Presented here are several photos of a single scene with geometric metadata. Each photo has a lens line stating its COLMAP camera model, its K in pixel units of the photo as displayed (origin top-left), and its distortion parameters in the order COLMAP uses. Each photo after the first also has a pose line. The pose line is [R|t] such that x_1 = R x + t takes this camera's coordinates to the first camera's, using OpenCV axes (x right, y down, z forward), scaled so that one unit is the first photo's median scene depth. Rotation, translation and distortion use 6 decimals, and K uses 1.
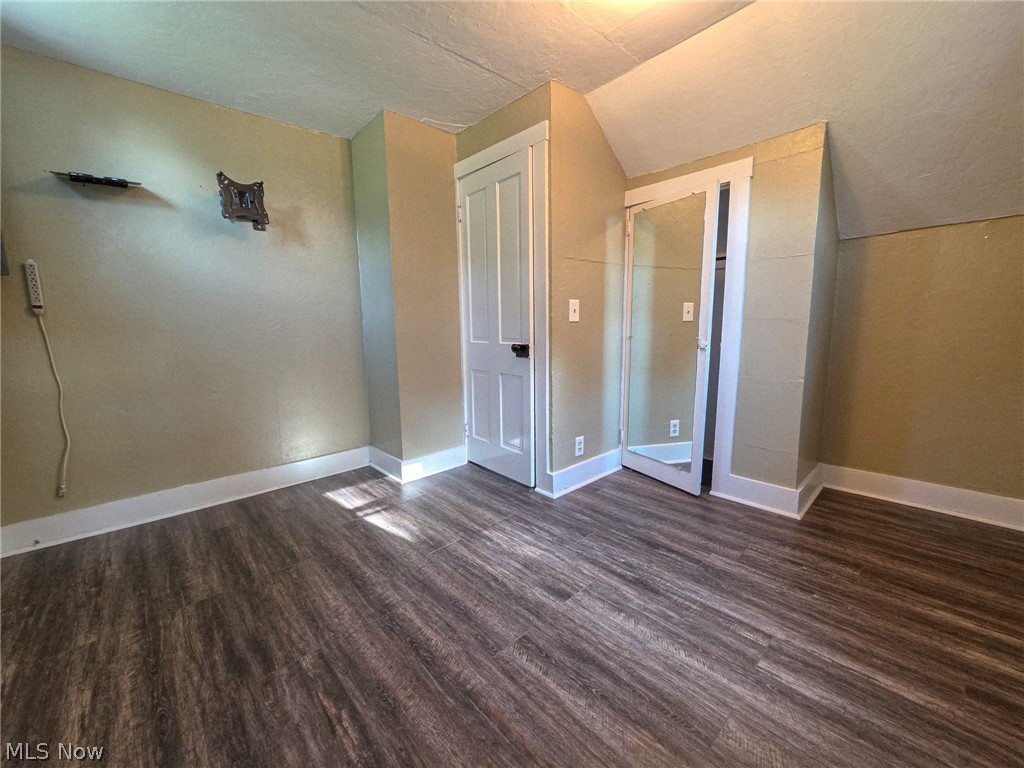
lens RADIAL K [[408.7, 0, 503.2], [0, 408.7, 385.0], [0, 0, 1]] dist [-0.006698, 0.002194]
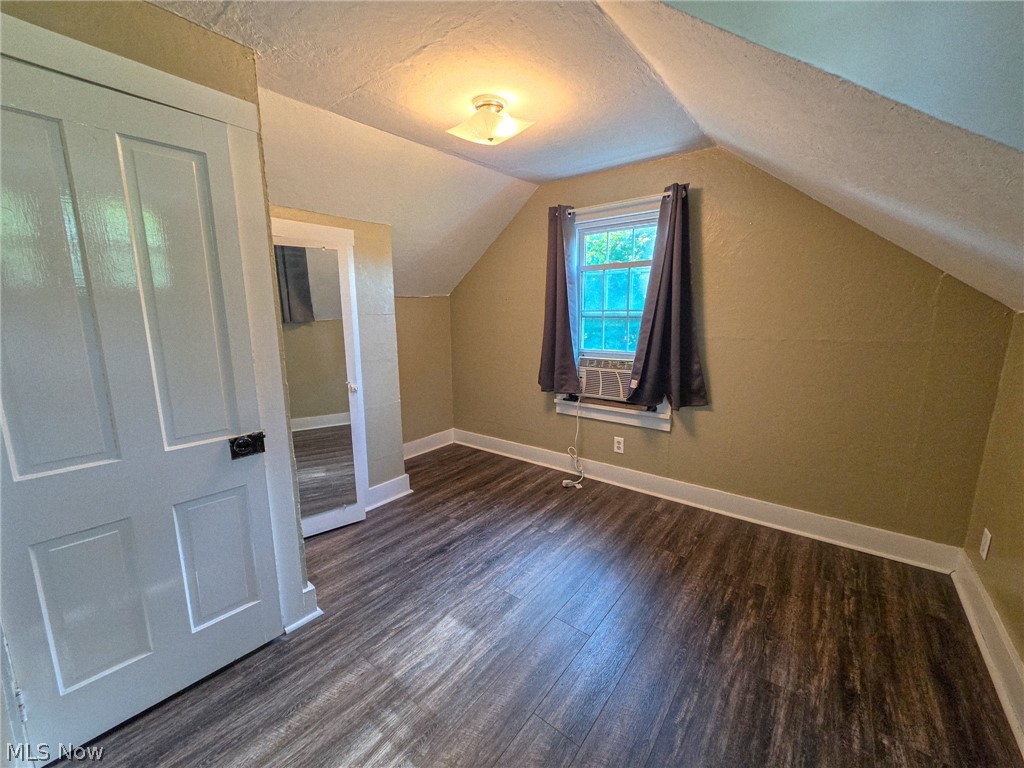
lens RADIAL K [[408.7, 0, 517.9], [0, 408.7, 385.6], [0, 0, 1]] dist [-0.006698, 0.002194]
pose [[-0.175897, -0.158385, 0.971583, -0.828541], [0.160069, 0.969235, 0.186981, -0.298672], [-0.971307, 0.188410, -0.145133, 0.897848]]
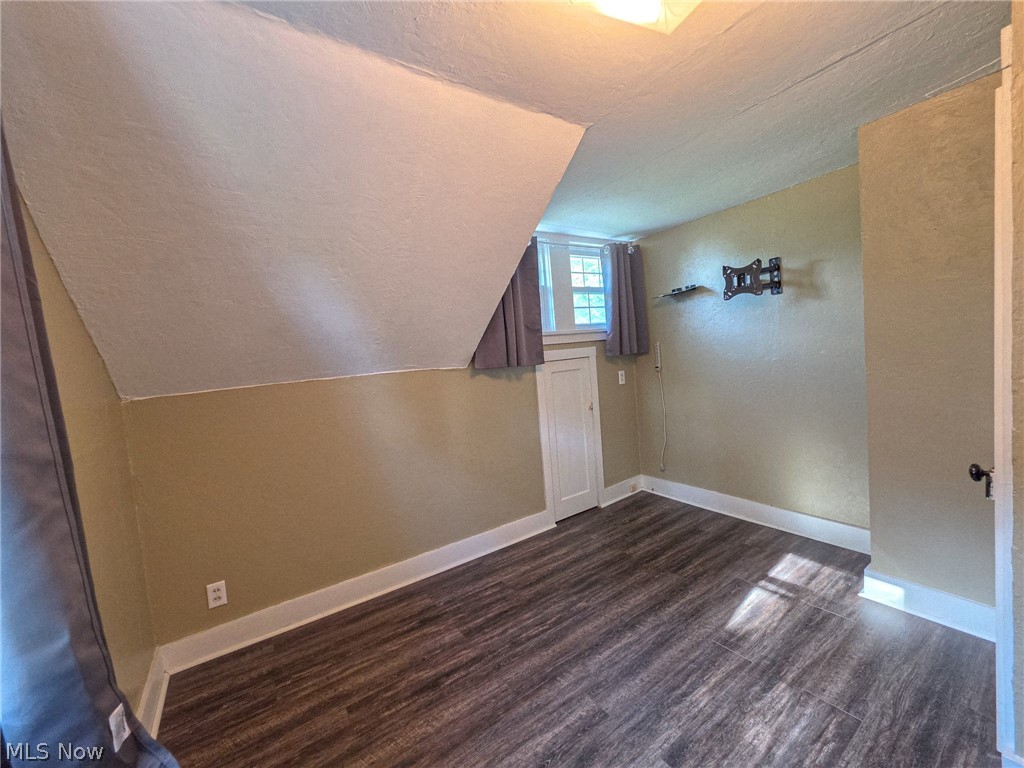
lens RADIAL K [[408.7, 0, 511.5], [0, 408.7, 385.6], [0, 0, 1]] dist [-0.006698, 0.002194]
pose [[-0.136490, 0.111118, -0.984390, 0.826925], [-0.058842, 0.991025, 0.120026, -0.306495], [0.988892, 0.074305, -0.128727, 0.616494]]
